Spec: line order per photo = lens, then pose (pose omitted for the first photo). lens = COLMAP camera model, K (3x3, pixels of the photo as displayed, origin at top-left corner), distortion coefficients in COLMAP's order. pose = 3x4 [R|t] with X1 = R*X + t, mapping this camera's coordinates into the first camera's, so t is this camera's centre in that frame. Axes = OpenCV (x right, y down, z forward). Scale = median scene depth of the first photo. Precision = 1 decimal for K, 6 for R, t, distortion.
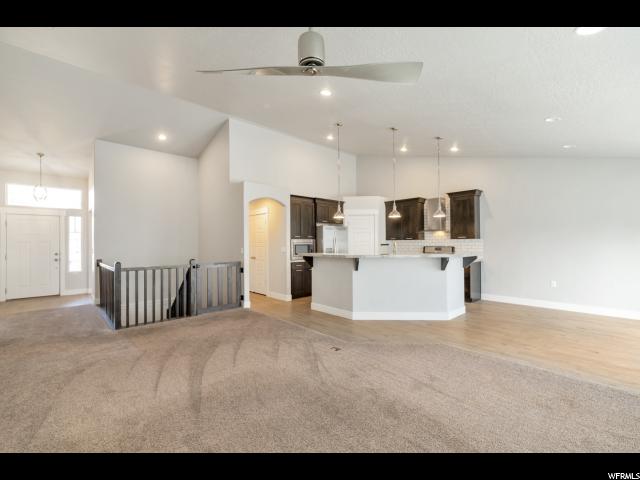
lens RADIAL K [[281.1, 0, 319.2], [0, 281.1, 241.2], [0, 0, 1]] dist [0.012971, 0.001032]
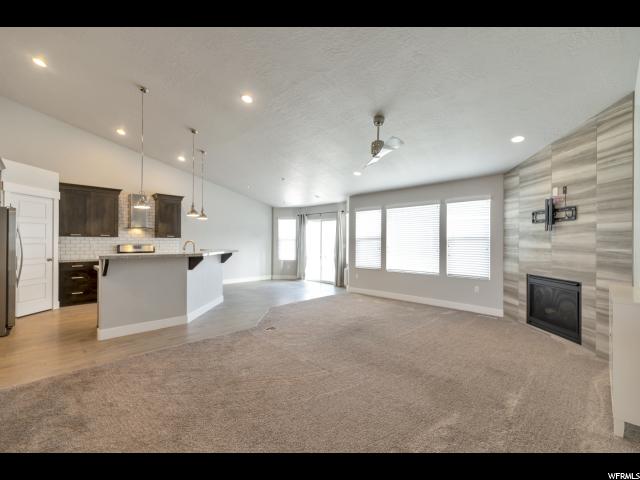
lens RADIAL K [[281.1, 0, 318.1], [0, 281.1, 240.2], [0, 0, 1]] dist [0.012971, 0.001032]
pose [[-0.044629, 0.012935, 0.998920, -0.576999], [-0.010017, 0.999860, -0.013395, 0.010580], [-0.998953, -0.010604, -0.044494, 0.430619]]
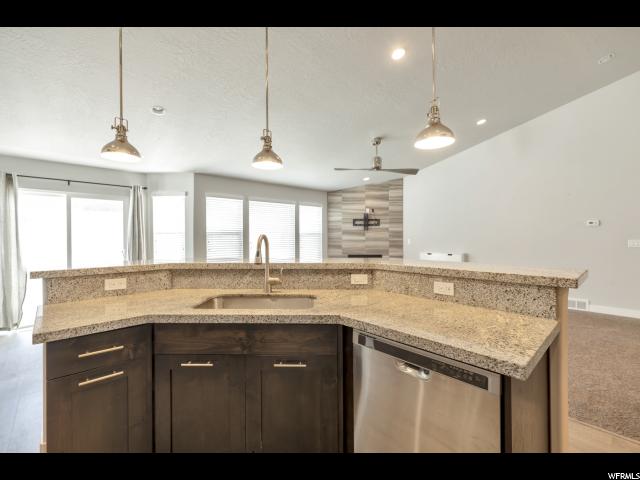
lens RADIAL K [[281.1, 0, 320.6], [0, 281.1, 237.9], [0, 0, 1]] dist [0.012971, 0.001032]
pose [[-0.999668, 0.012512, -0.022539, 0.156725], [0.012556, 0.999920, -0.001790, 0.008189], [0.022515, -0.002073, -0.999744, 1.011375]]
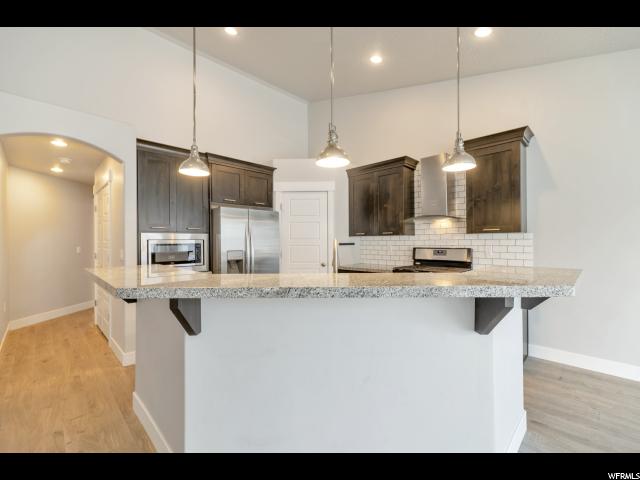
lens RADIAL K [[281.1, 0, 318.9], [0, 281.1, 242.2], [0, 0, 1]] dist [0.012971, 0.001032]
pose [[0.999525, 0.002993, 0.030680, 0.178965], [-0.003336, 0.999933, 0.011128, 0.002831], [-0.030644, -0.011226, 0.999467, 0.481229]]
